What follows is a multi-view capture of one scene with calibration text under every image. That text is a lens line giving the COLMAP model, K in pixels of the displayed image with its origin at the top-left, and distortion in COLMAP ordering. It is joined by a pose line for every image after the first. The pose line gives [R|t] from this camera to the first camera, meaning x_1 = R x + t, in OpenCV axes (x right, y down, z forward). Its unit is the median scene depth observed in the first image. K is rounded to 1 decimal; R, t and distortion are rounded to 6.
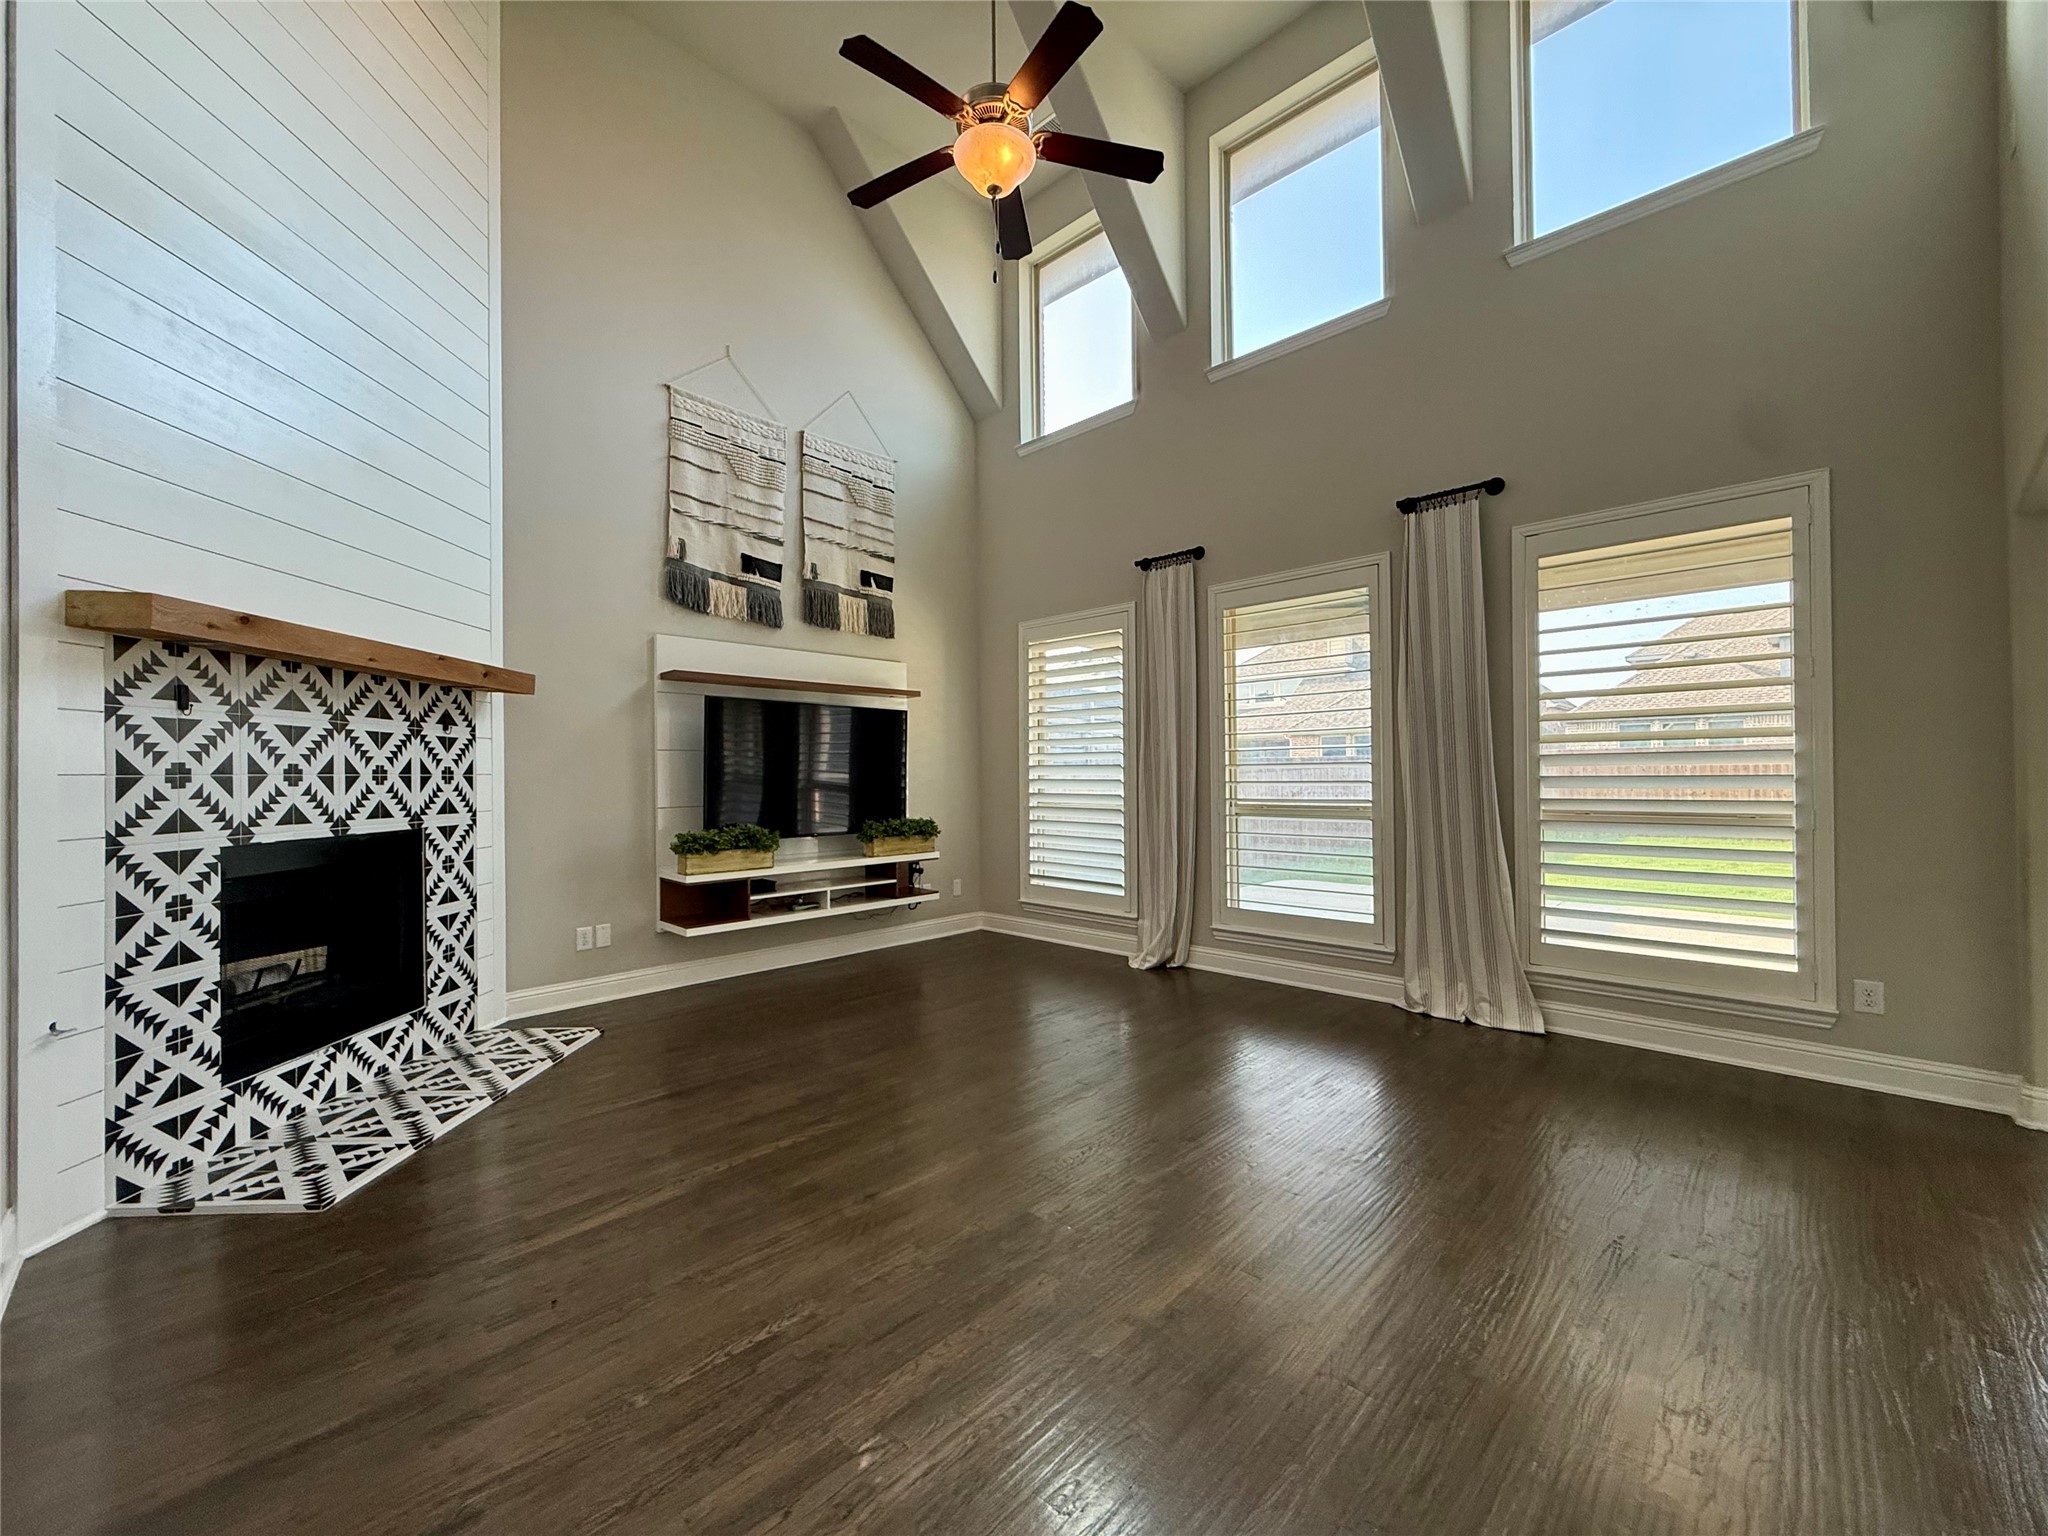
lens RADIAL K [[814.9, 0, 1020.5], [0, 814.9, 769.6], [0, 0, 1]] dist [-0.003234, 0.001039]
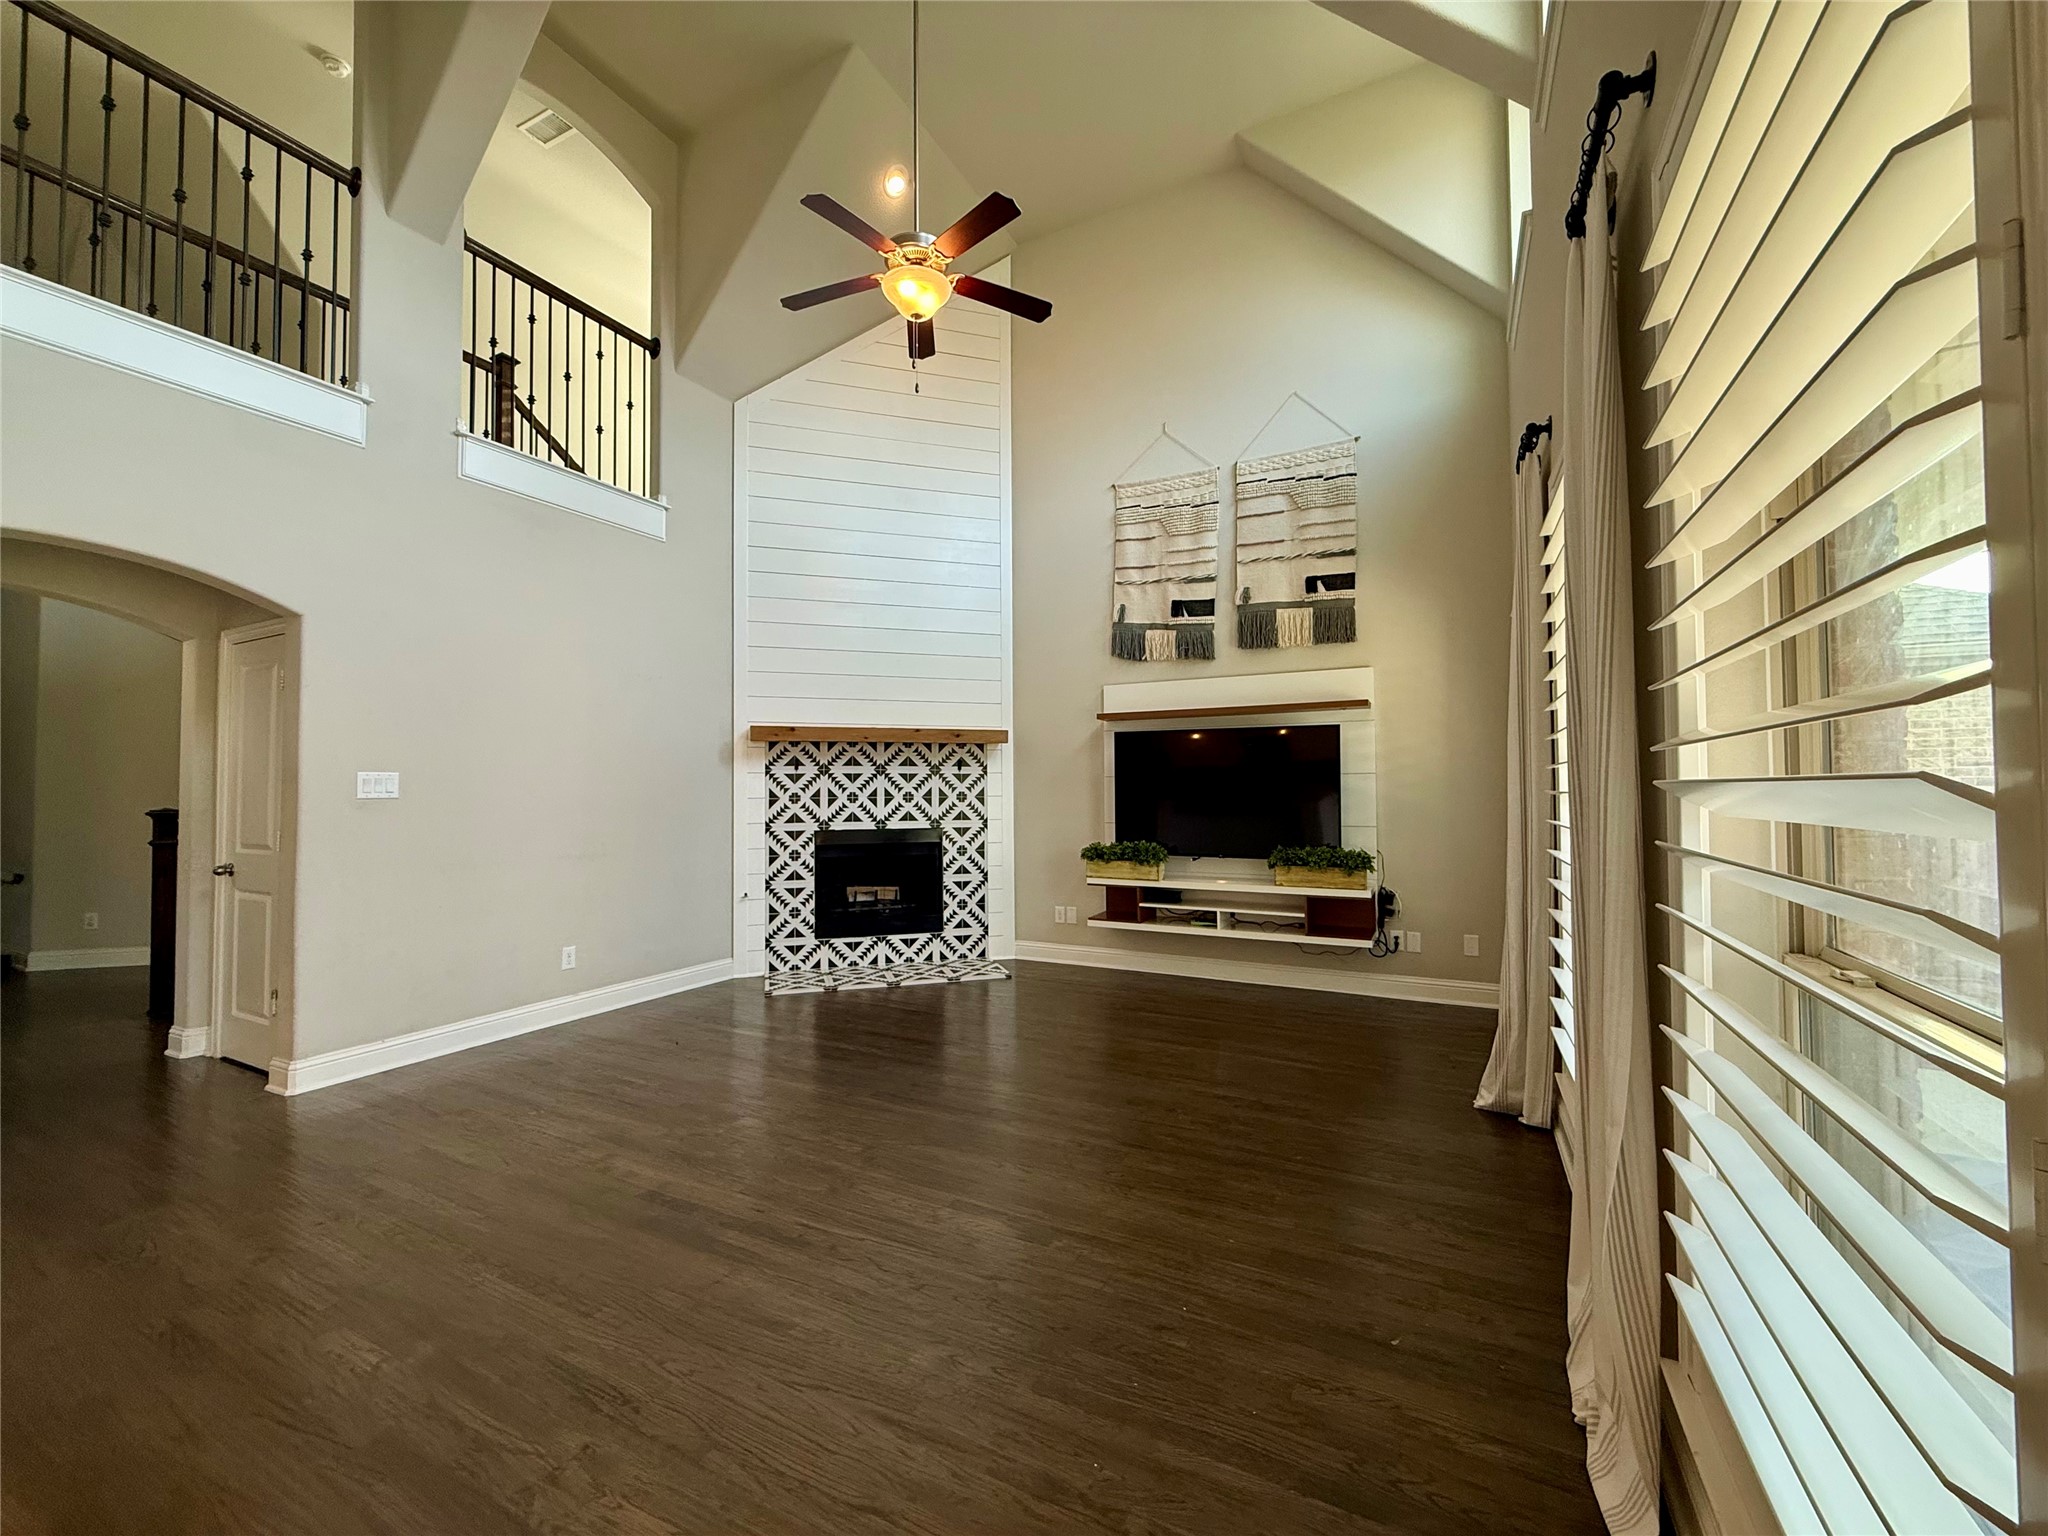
lens RADIAL K [[814.9, 0, 1020.0], [0, 814.9, 769.0], [0, 0, 1]] dist [-0.003234, 0.001039]
pose [[0.278130, -0.018683, -0.960362, 0.977436], [0.010251, 0.999812, -0.016481, -0.022265], [0.960489, -0.005261, 0.278269, 0.690311]]
